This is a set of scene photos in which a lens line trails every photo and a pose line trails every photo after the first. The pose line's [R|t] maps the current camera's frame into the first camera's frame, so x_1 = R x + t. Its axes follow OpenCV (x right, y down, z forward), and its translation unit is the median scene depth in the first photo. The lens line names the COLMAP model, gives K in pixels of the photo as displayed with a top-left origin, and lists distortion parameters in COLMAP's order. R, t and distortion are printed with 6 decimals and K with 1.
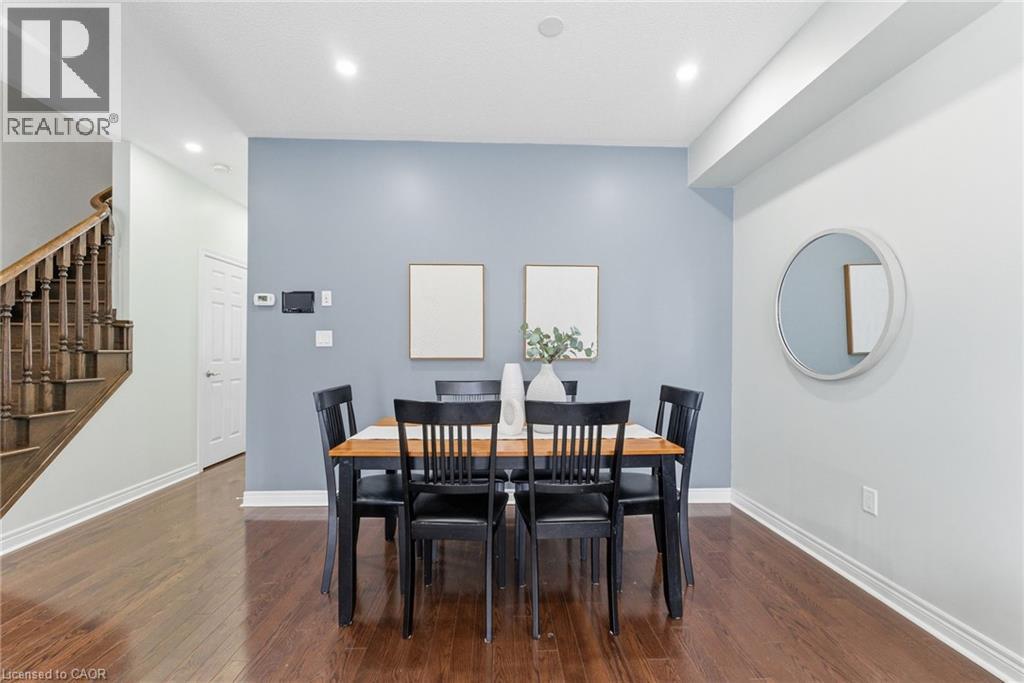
lens RADIAL K [[429.5, 0, 510.7], [0, 429.5, 349.6], [0, 0, 1]] dist [0.000595, -0.000023]
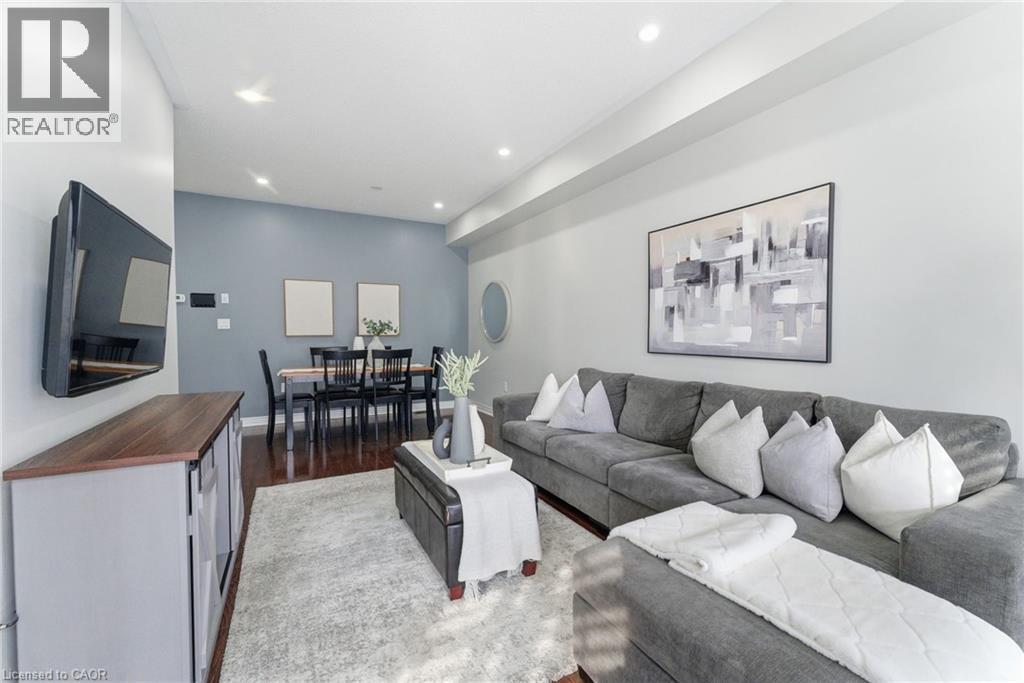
lens RADIAL K [[426.8, 0, 512.4], [0, 426.8, 339.0], [0, 0, 1]] dist [0.000497, 0.000050]
pose [[0.897077, -0.015637, 0.441598, -0.182346], [0.004265, 0.999634, 0.026732, -0.007564], [-0.441855, -0.022097, 0.896814, -0.898106]]
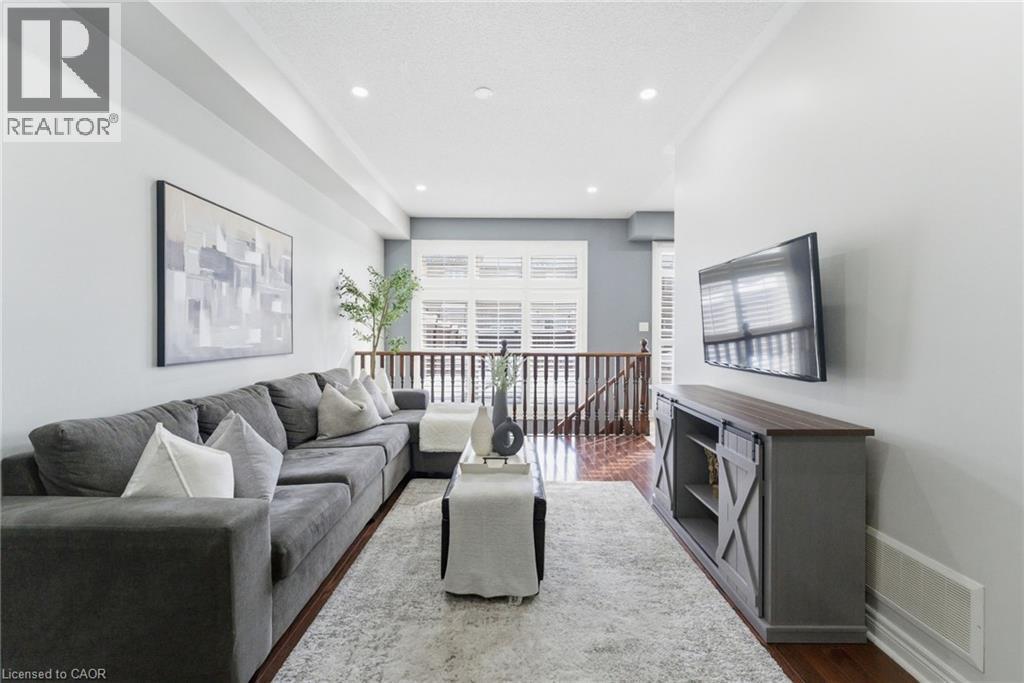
lens RADIAL K [[426.8, 0, 512.4], [0, 426.8, 339.0], [0, 0, 1]] dist [0.000497, 0.000050]
pose [[-0.999370, -0.007193, 0.034762, -0.004188], [-0.006965, 0.999954, 0.006667, 0.003638], [-0.034808, 0.006420, -0.999373, 0.494854]]
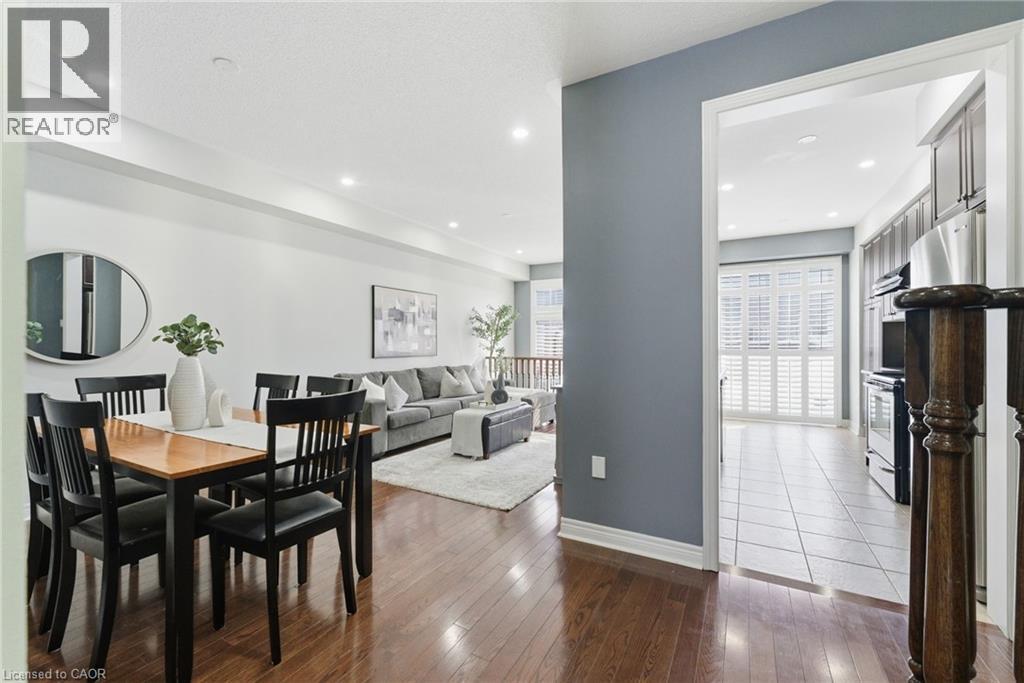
lens RADIAL K [[422.0, 0, 514.3], [0, 422.0, 343.6], [0, 0, 1]] dist [-0.001879, -0.000212]
pose [[-0.860596, -0.000977, 0.509288, -0.749241], [-0.005068, 0.999965, -0.006644, 0.005014], [-0.509264, -0.008299, -0.860570, 0.990438]]
